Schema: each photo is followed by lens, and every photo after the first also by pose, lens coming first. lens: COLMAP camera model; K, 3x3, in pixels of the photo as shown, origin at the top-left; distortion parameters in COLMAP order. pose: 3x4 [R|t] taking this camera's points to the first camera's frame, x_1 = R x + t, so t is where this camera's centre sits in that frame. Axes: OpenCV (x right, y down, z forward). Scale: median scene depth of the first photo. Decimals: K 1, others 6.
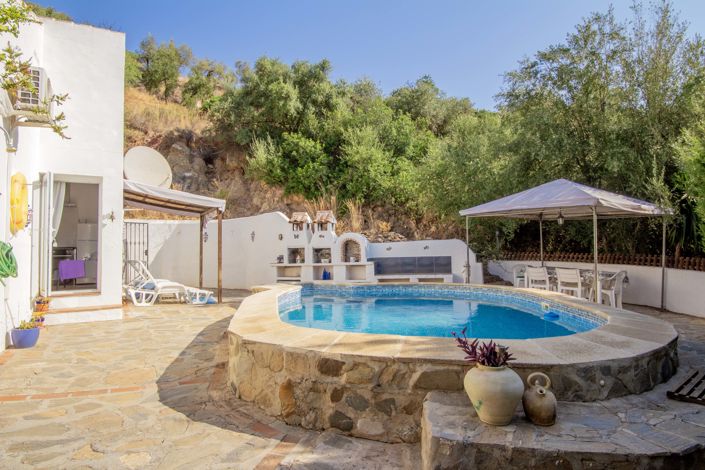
lens RADIAL K [[414.7, 0, 352.2], [0, 414.7, 235.3], [0, 0, 1]] dist [0.001806, -0.008811]
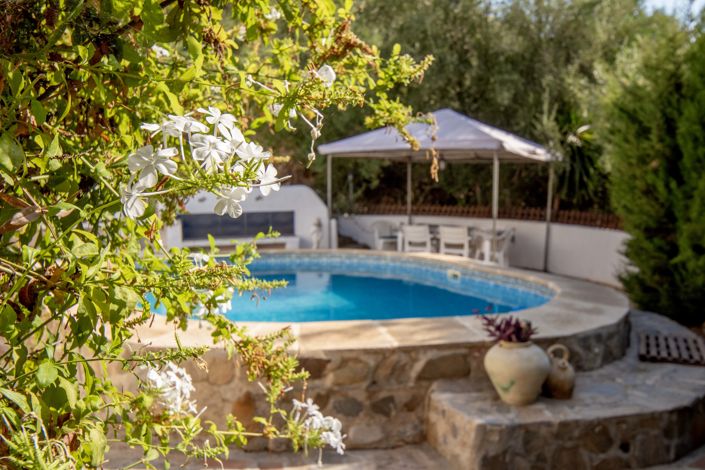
lens RADIAL K [[645.1, 0, 352.4], [0, 645.1, 234.0], [0, 0, 1]] dist [0.062719, 0.000000]
pose [[0.906786, -0.025966, 0.420791, -0.491677], [-0.013965, 0.995704, 0.091536, -0.043013], [-0.421360, -0.088880, 0.902528, -0.099237]]
